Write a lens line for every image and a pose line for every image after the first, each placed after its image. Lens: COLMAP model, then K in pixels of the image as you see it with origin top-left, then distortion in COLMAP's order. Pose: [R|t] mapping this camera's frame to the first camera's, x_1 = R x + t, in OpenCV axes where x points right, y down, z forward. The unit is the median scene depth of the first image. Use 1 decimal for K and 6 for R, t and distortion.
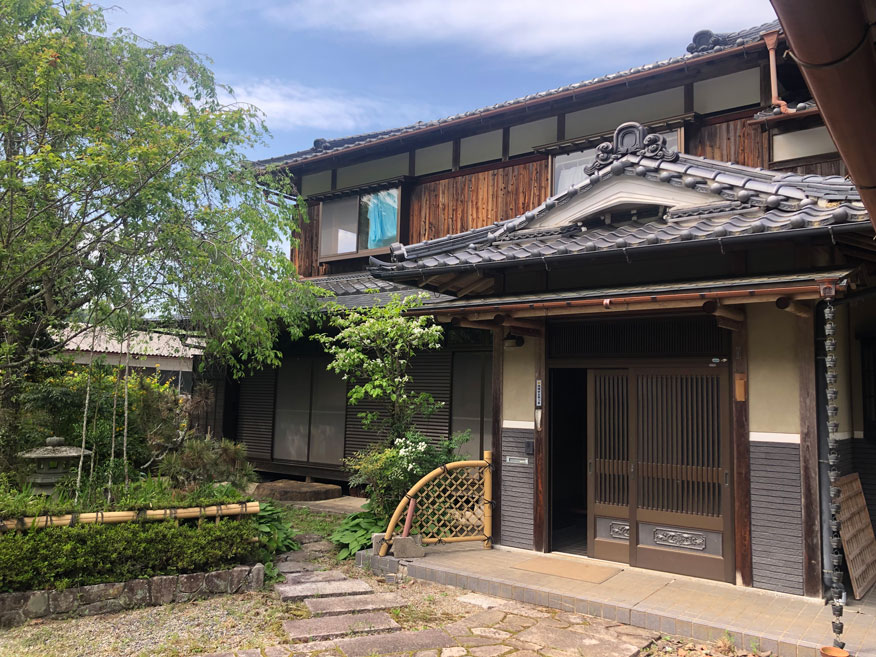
lens RADIAL K [[723.5, 0, 431.8], [0, 723.5, 331.7], [0, 0, 1]] dist [0.030429, -0.024632]
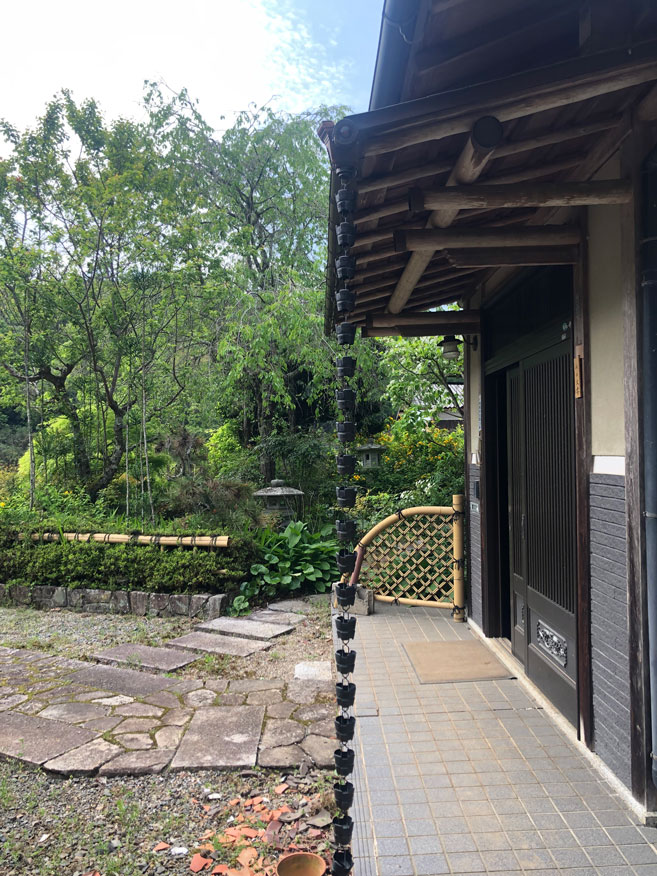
lens RADIAL K [[723.5, 0, 326.8], [0, 723.5, 436.9], [0, 0, 1]] dist [0.030429, -0.024632]
pose [[0.603358, -0.046362, -0.796122, 0.732915], [0.102121, 0.994581, 0.019475, 0.093862], [0.790905, -0.093051, 0.604823, 0.539687]]
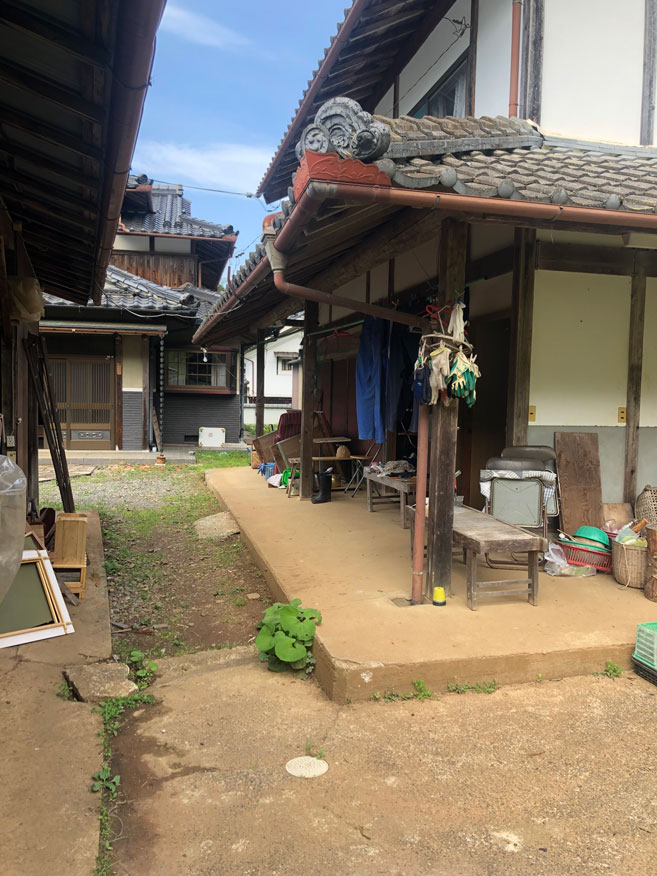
lens RADIAL K [[723.5, 0, 329.8], [0, 723.5, 438.4], [0, 0, 1]] dist [0.030429, -0.024632]
pose [[0.649743, -0.054490, 0.758198, -0.947290], [-0.079531, 0.987080, 0.139094, -0.083622], [-0.755982, -0.150676, 0.637015, -1.069312]]
